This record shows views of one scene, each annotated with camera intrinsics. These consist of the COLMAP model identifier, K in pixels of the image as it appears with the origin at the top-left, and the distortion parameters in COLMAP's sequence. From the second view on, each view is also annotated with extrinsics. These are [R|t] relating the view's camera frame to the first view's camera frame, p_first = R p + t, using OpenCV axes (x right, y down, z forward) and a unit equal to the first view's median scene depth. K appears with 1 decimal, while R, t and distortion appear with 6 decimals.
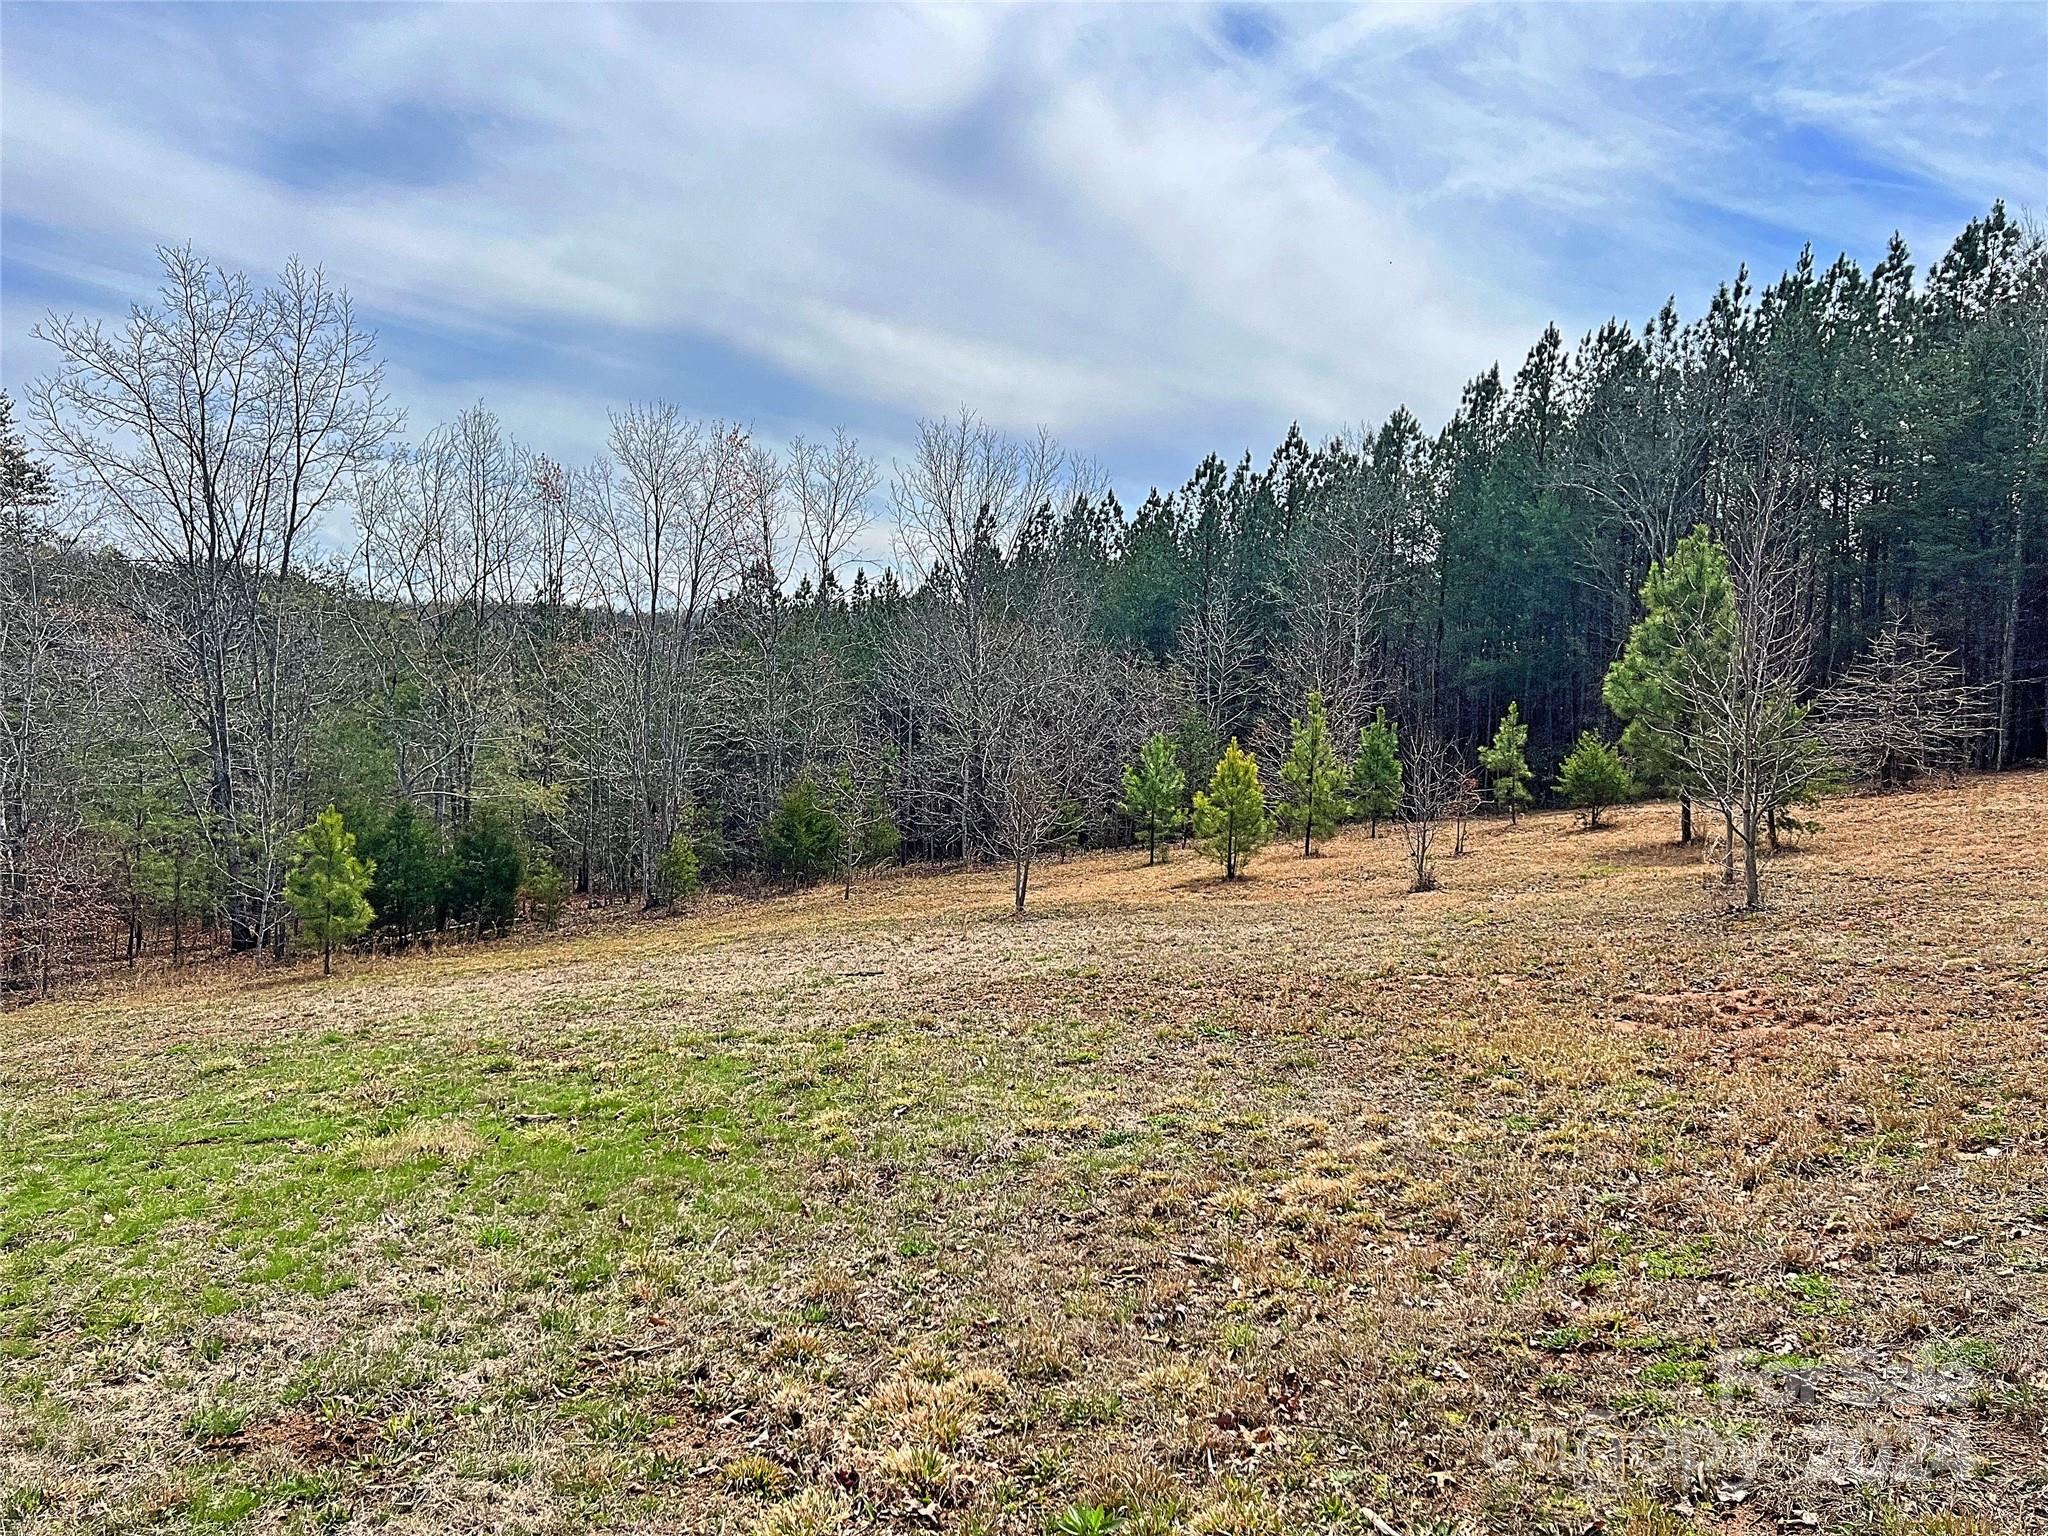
lens RADIAL K [[1516.3, 0, 994.3], [0, 1516.3, 733.2], [0, 0, 1]] dist [0.052940, -0.068379]
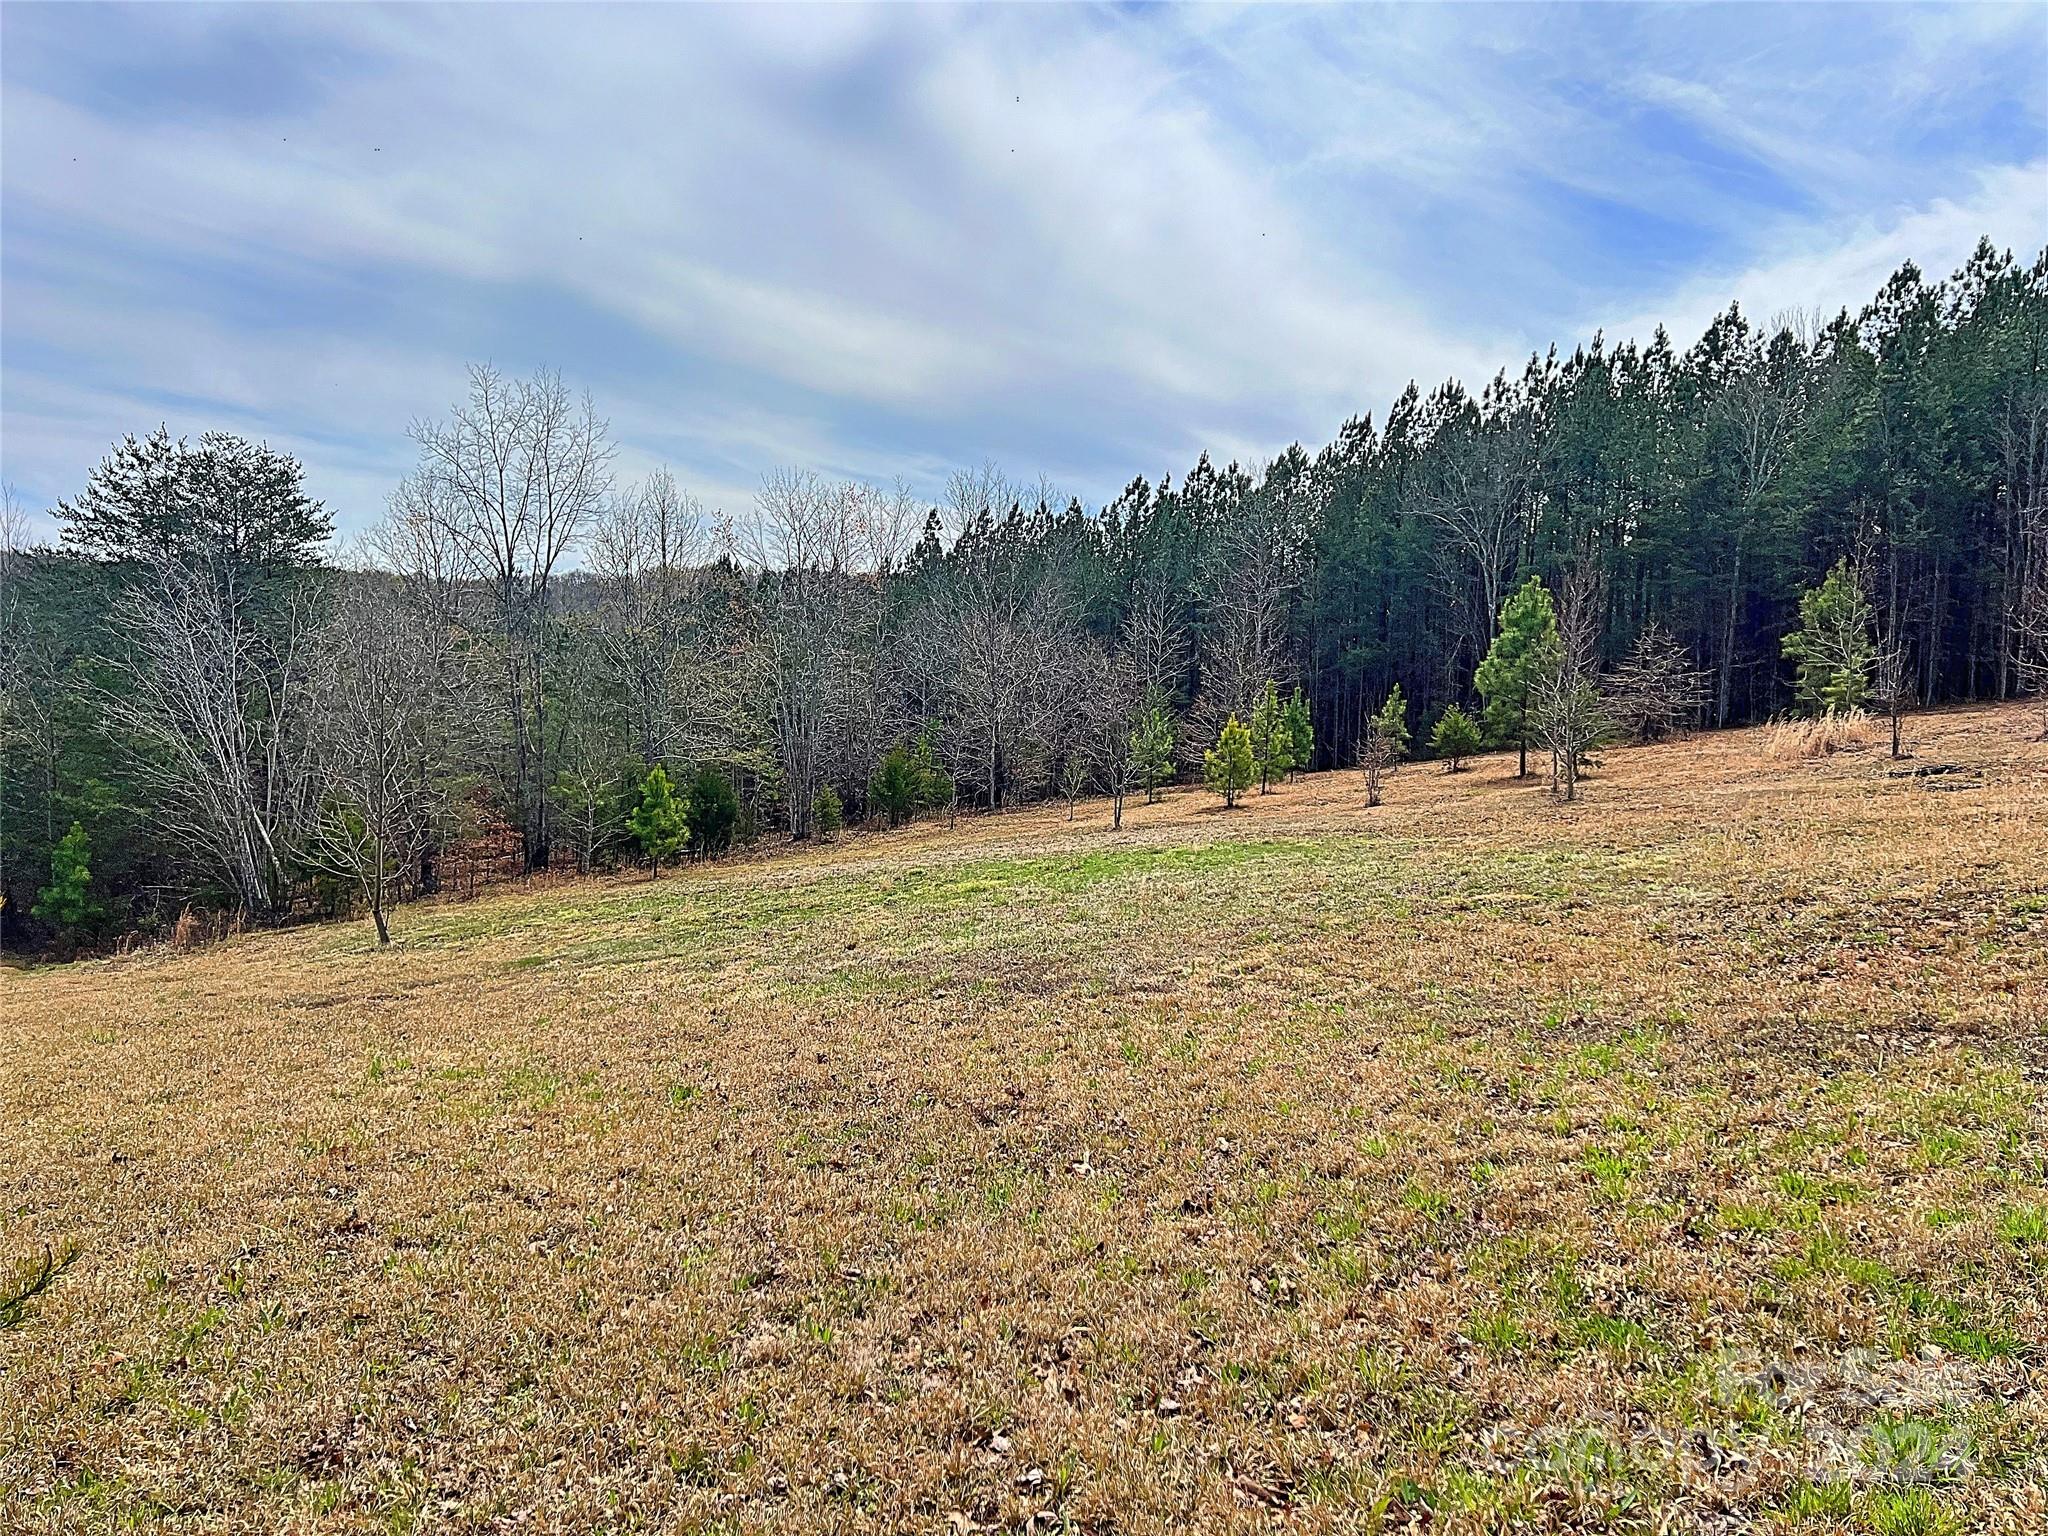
lens RADIAL K [[1516.3, 0, 1031.7], [0, 1516.3, 767.8], [0, 0, 1]] dist [0.052940, -0.068379]
pose [[0.990520, -0.012959, 0.136753, -0.193978], [0.006841, 0.998958, 0.045116, -0.008864], [-0.137195, -0.043753, 0.989577, -0.356380]]
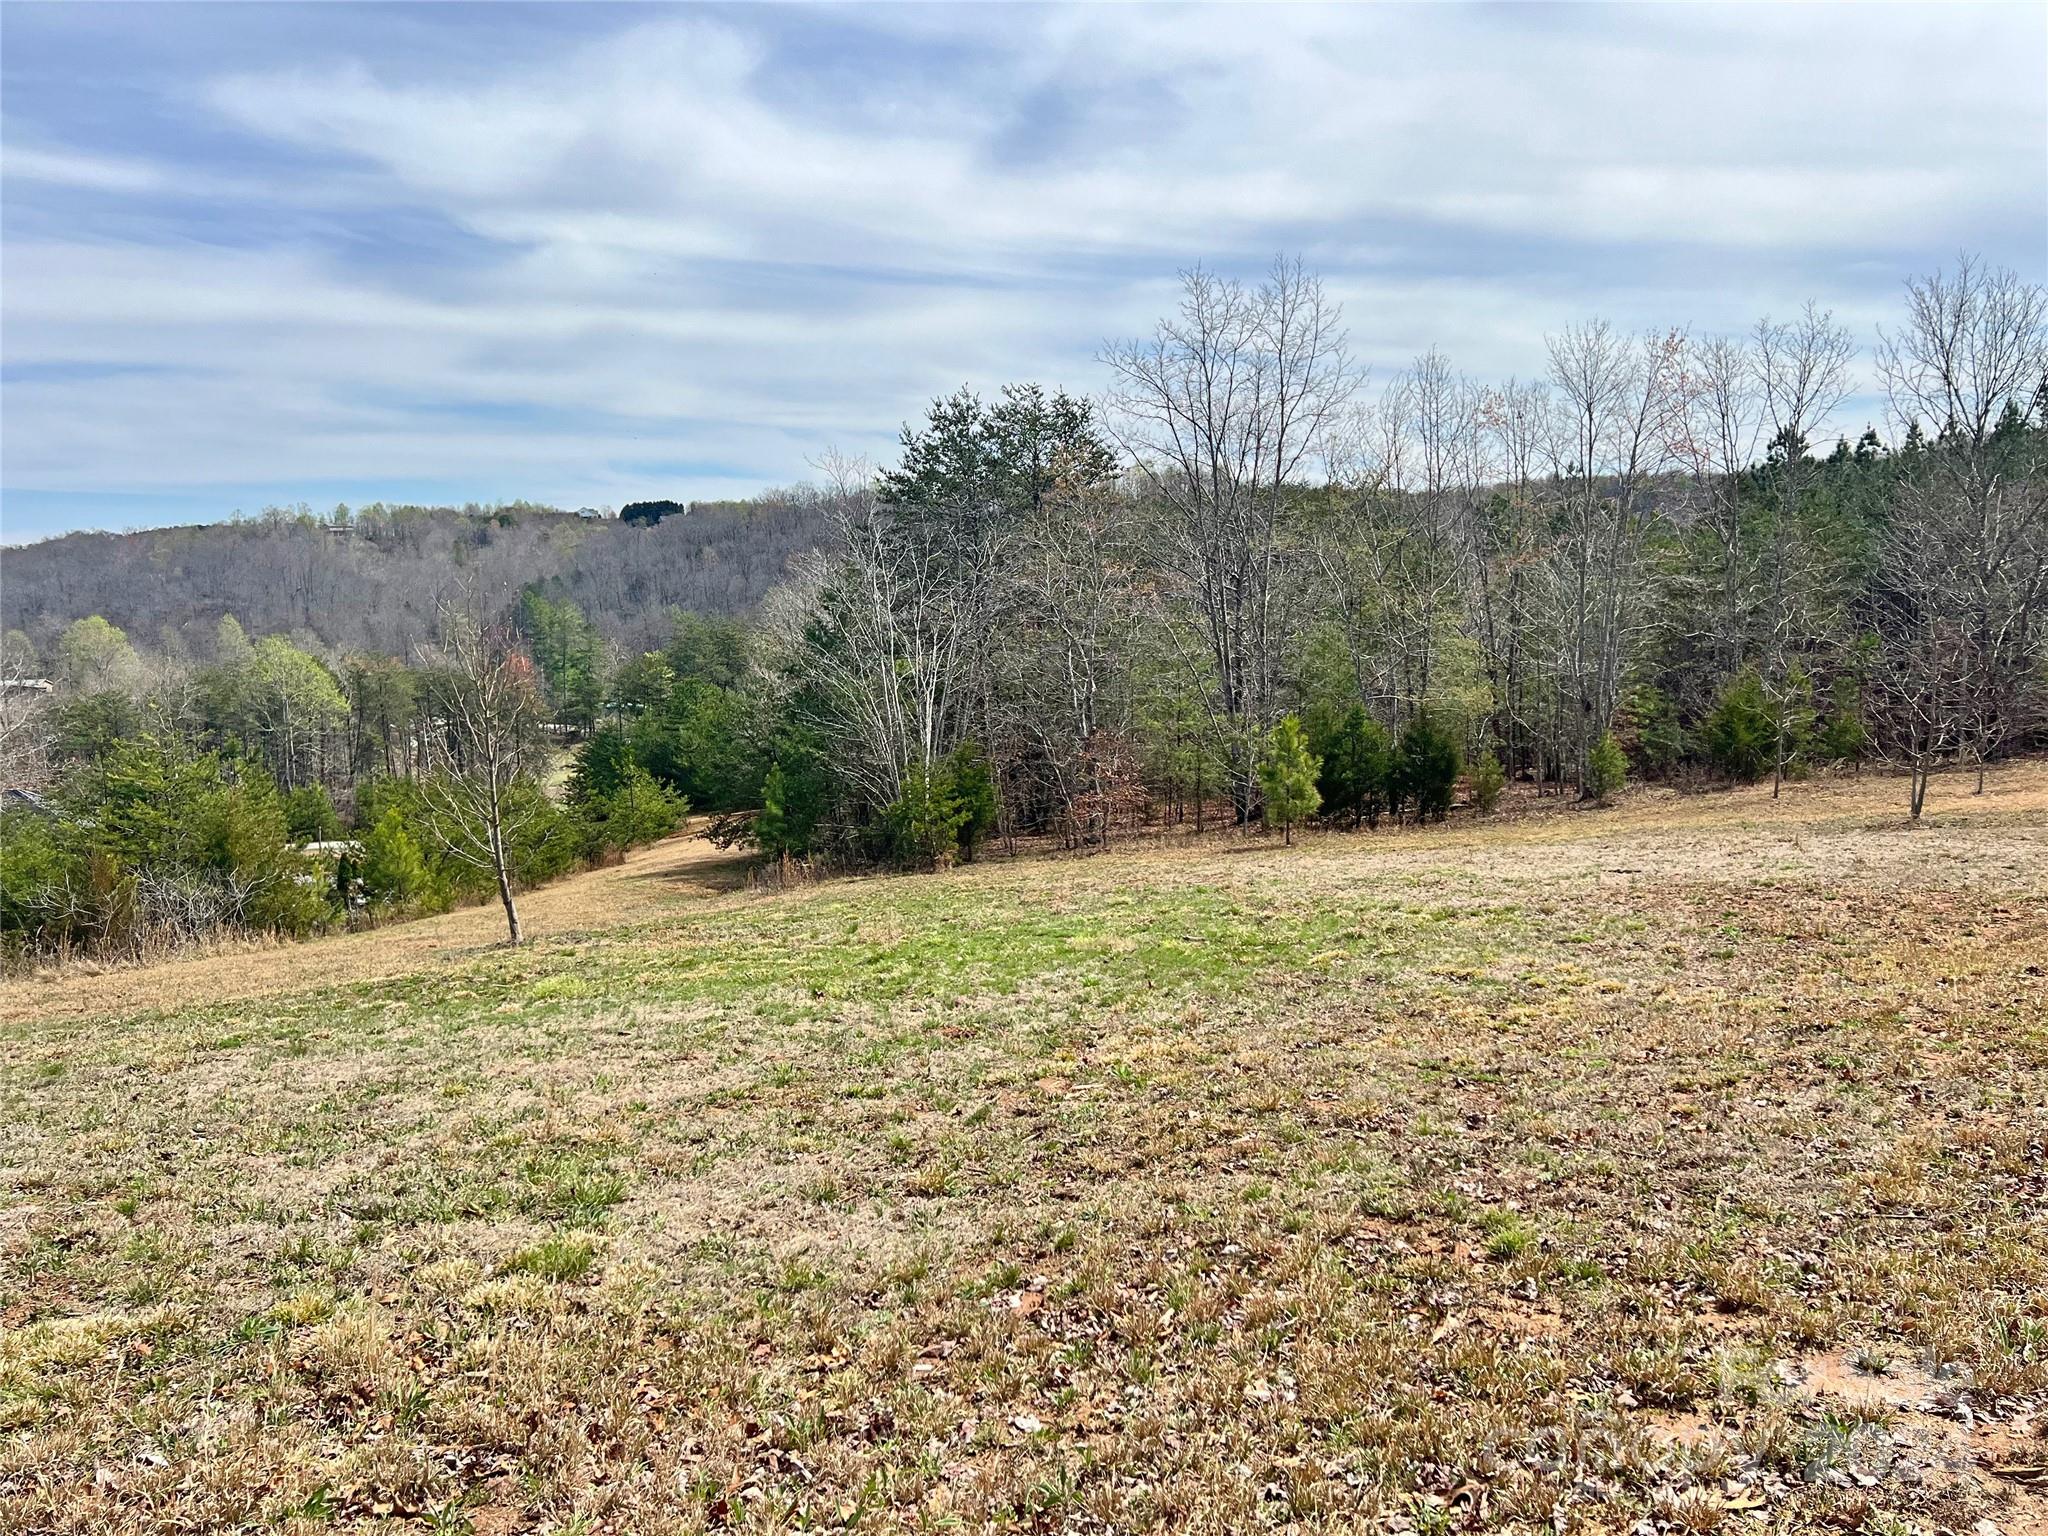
lens RADIAL K [[1516.3, 0, 1038.1], [0, 1516.3, 740.4], [0, 0, 1]] dist [0.052940, -0.068379]
pose [[0.796582, 0.007986, -0.604478, 0.114767], [0.044217, 0.996465, 0.071433, -0.020666], [0.602912, -0.083631, 0.793413, -0.092211]]
